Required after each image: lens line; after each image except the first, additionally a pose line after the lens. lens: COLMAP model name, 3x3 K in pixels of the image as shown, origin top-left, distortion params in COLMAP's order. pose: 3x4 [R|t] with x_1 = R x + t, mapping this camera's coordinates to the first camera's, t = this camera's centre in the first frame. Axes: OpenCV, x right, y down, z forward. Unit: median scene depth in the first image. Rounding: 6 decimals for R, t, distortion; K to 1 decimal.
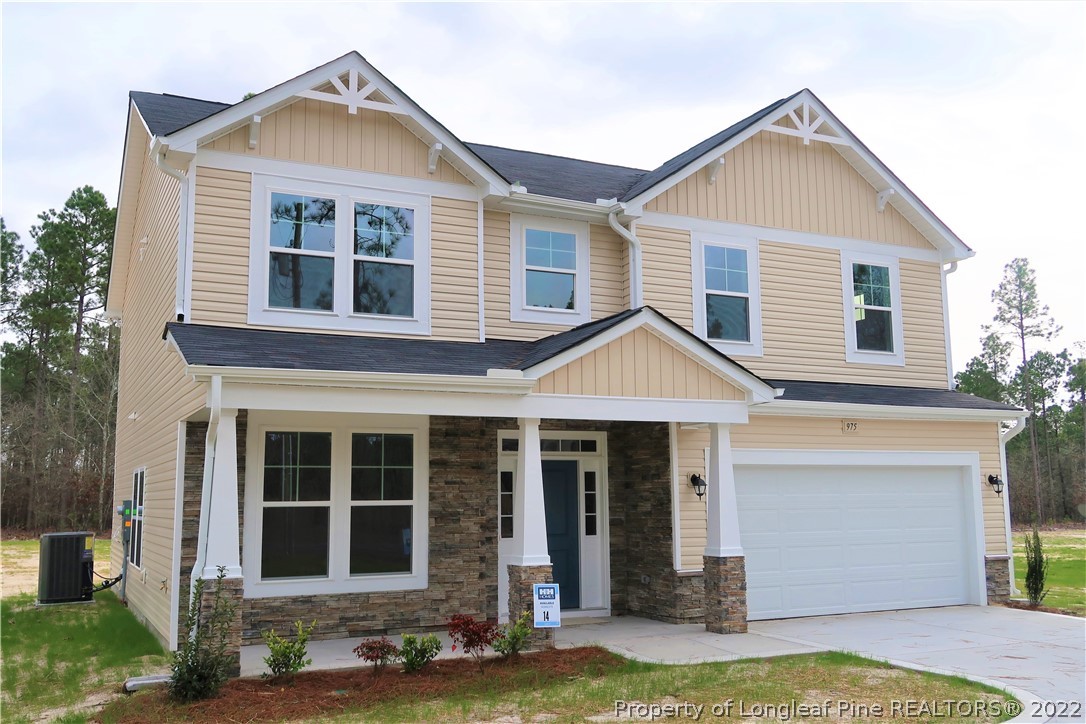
lens RADIAL K [[997.8, 0, 543.0], [0, 997.8, 362.0], [0, 0, 1]] dist [0.029551, 0.004008]
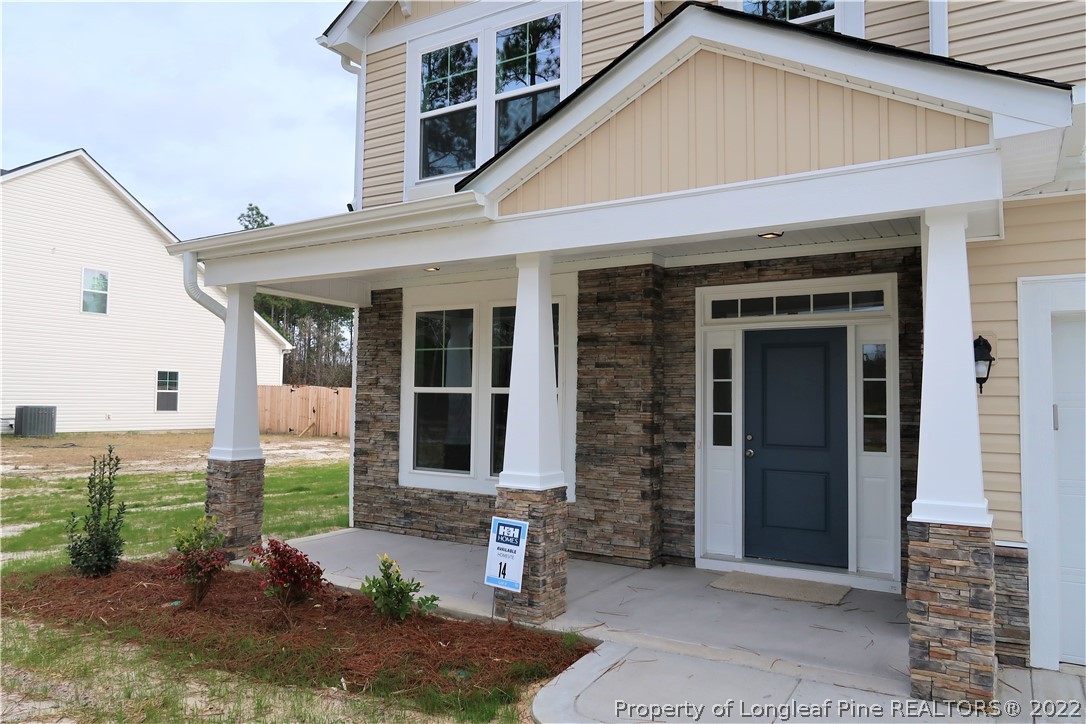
lens RADIAL K [[758.1, 0, 543.0], [0, 758.1, 362.0], [0, 0, 1]] dist [-0.013017, -0.000899]
pose [[0.527078, -0.022752, -0.849513, 0.363052], [0.098645, 0.994522, 0.034568, 0.096638], [0.844073, -0.102020, 0.526435, 0.680912]]
